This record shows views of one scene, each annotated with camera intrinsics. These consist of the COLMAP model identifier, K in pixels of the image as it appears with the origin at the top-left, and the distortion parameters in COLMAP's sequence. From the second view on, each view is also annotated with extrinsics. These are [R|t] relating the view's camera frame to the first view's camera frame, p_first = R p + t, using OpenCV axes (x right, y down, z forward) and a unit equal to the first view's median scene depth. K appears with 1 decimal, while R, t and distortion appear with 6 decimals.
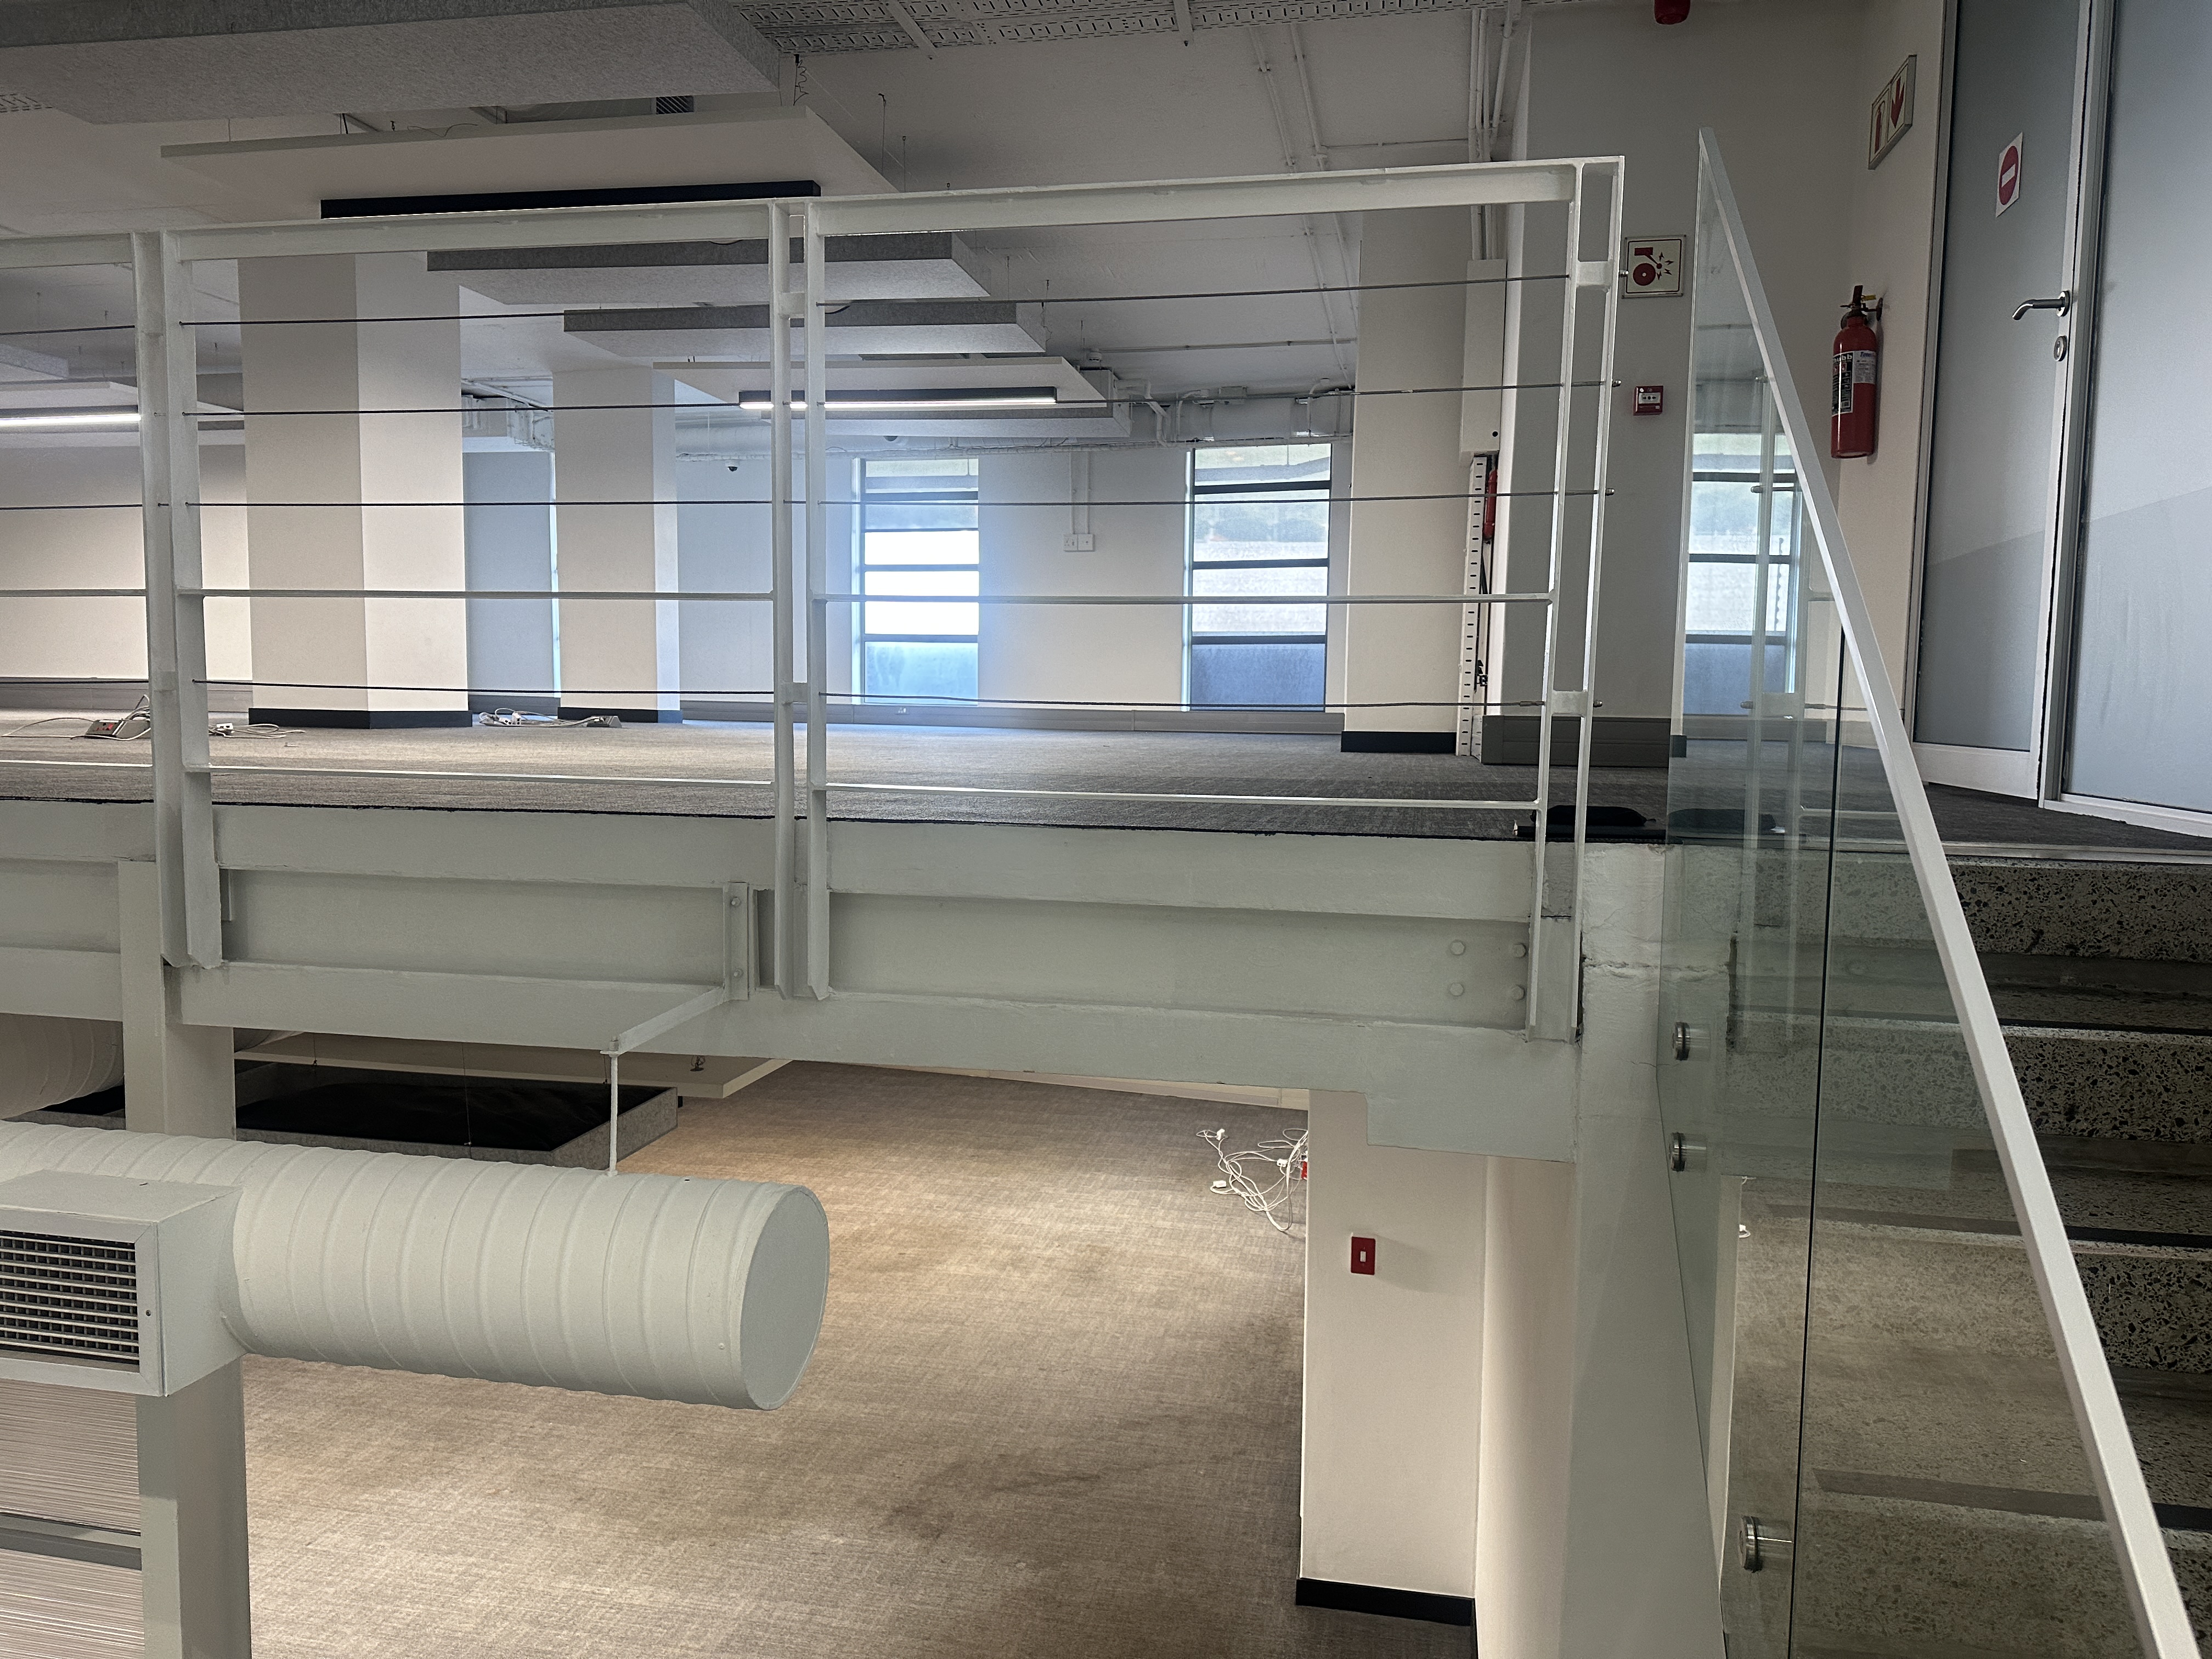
lens RADIAL K [[1532.4, 0, 1152.1], [0, 1532.4, 831.8], [0, 0, 1]] dist [0.121321, -0.183113]
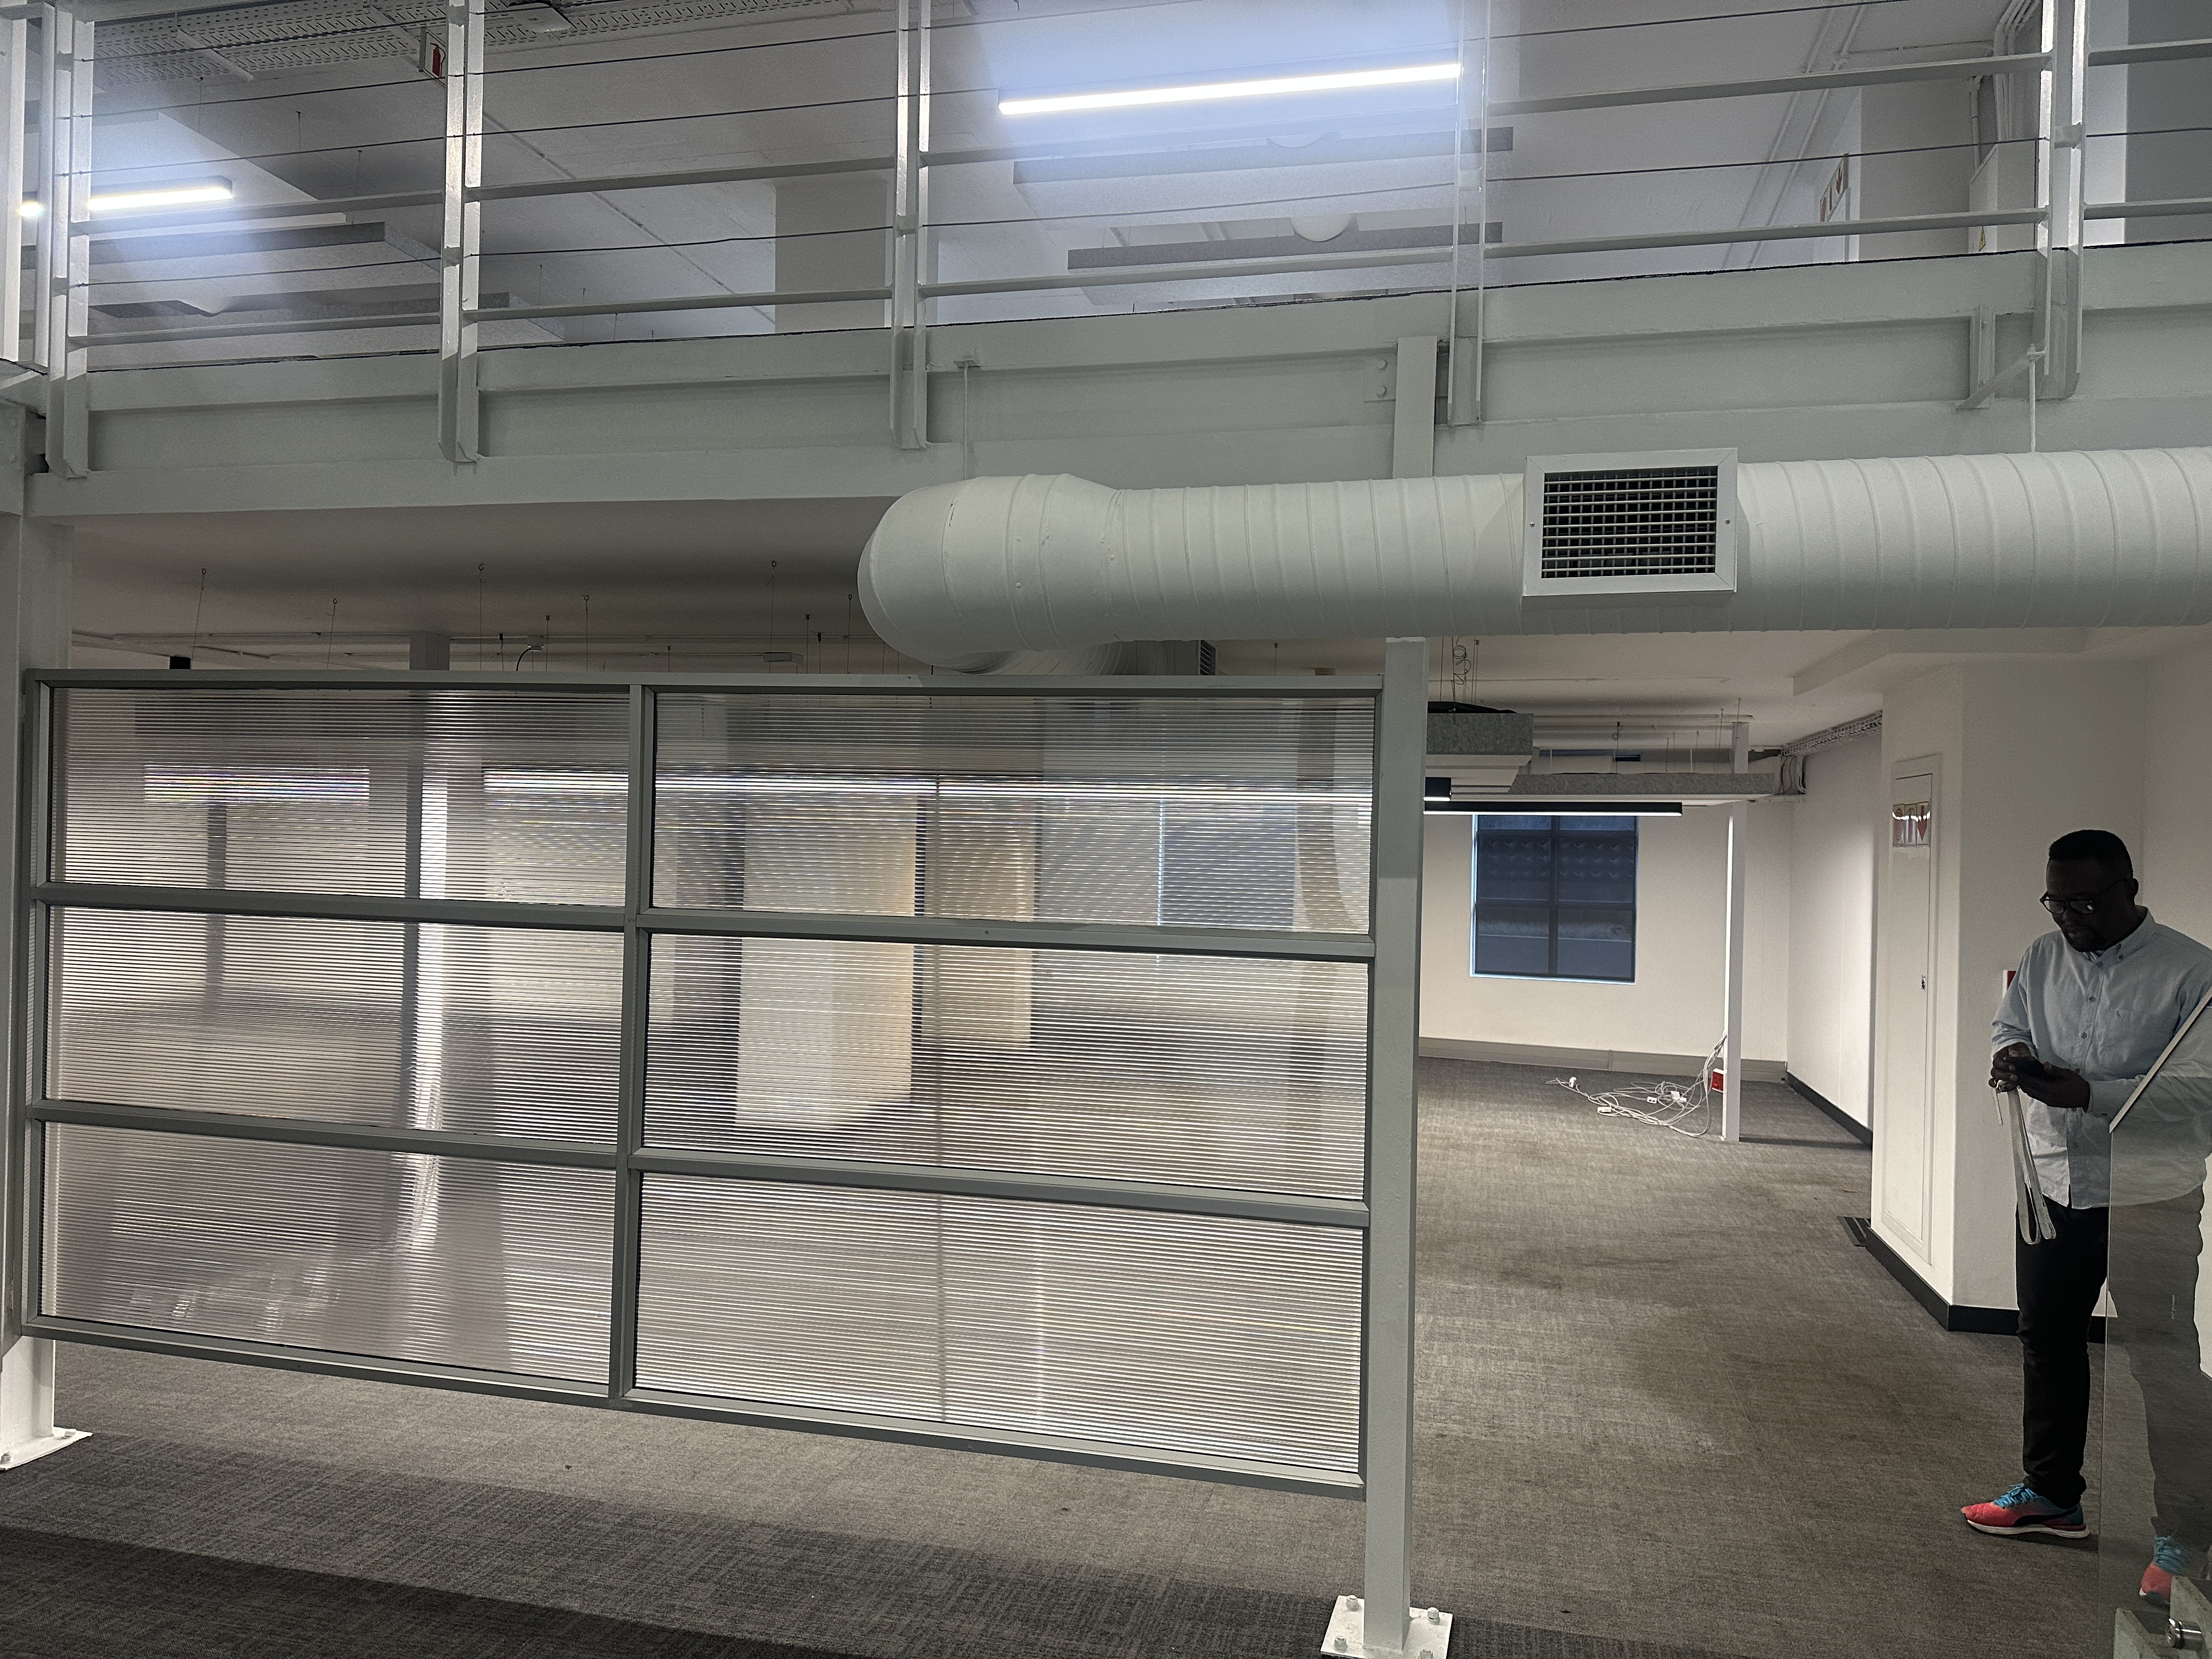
lens RADIAL K [[1560.9, 0, 1105.4], [0, 1560.9, 824.3], [0, 0, 1]] dist [0.001941, -0.001810]
pose [[0.998130, 0.004365, -0.060968, -0.388895], [-0.010025, 0.995631, -0.092840, 0.246892], [0.060297, 0.093277, 0.993813, -0.096712]]
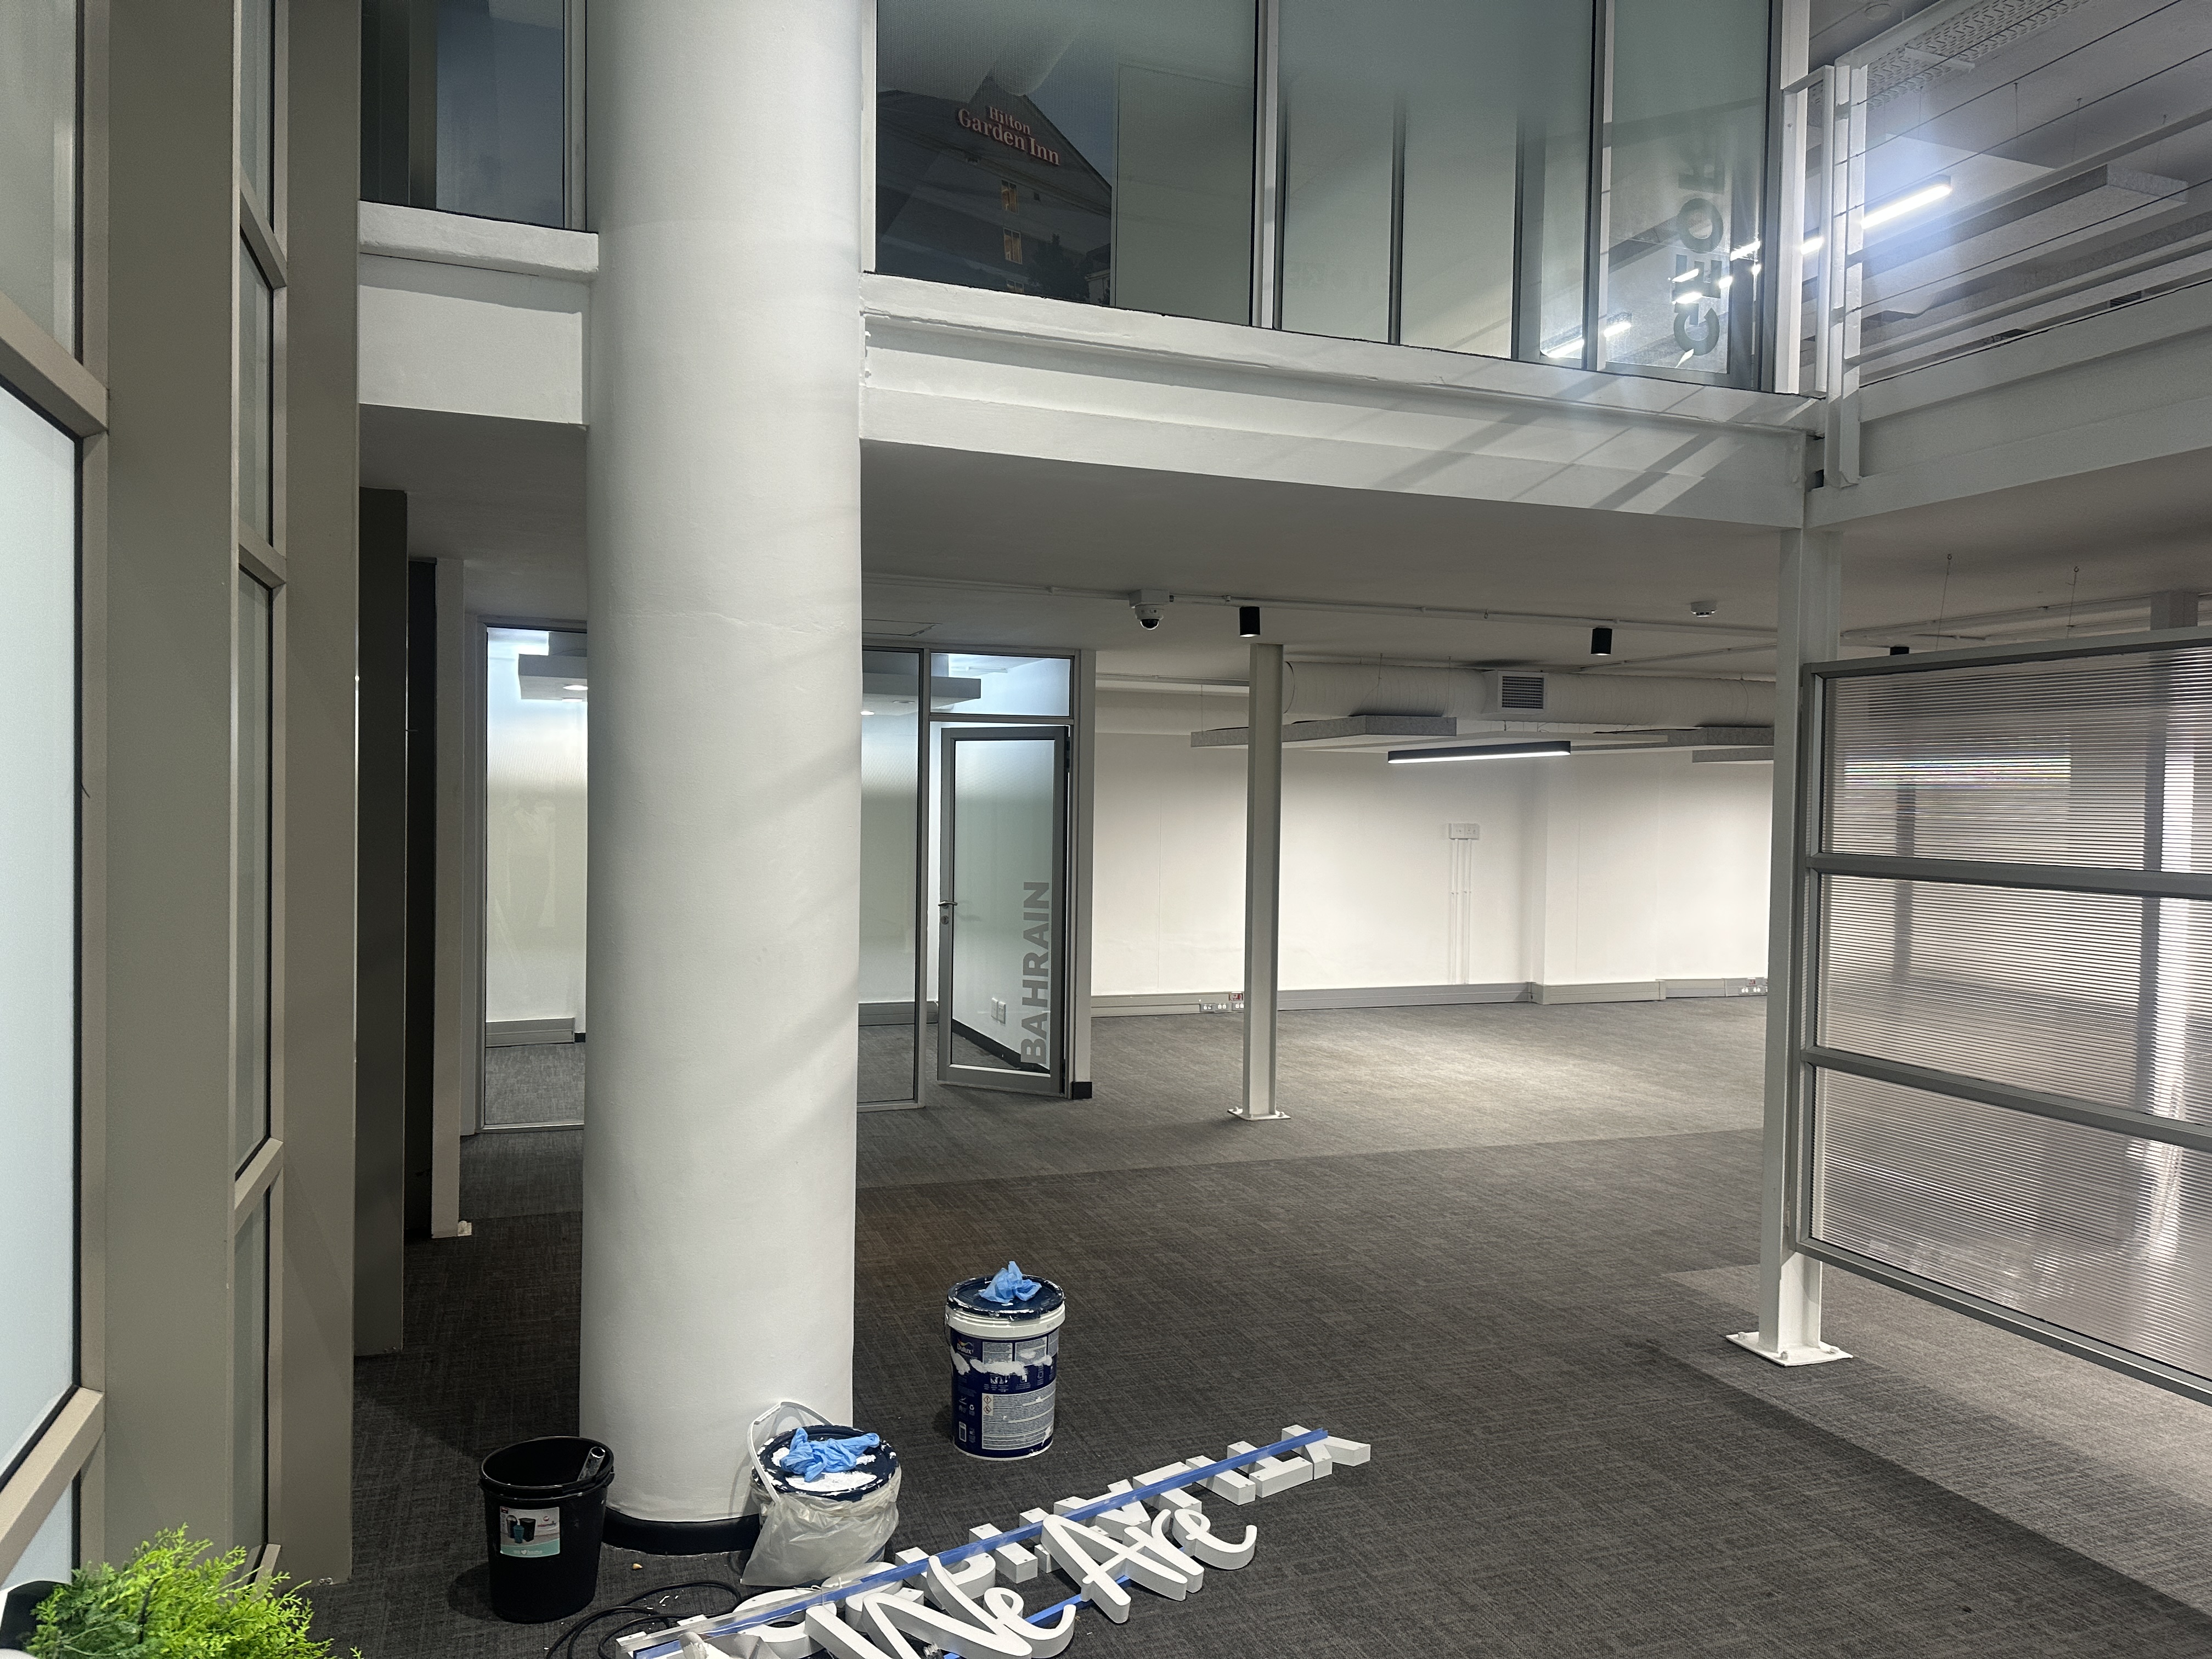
lens RADIAL K [[1560.9, 0, 1105.4], [0, 1560.9, 824.3], [0, 0, 1]] dist [0.001941, -0.001810]
pose [[0.508976, 0.005065, -0.860766, -0.412411], [-0.075980, 0.996344, -0.039064, 0.256270], [0.857421, 0.085284, 0.507500, -0.134354]]
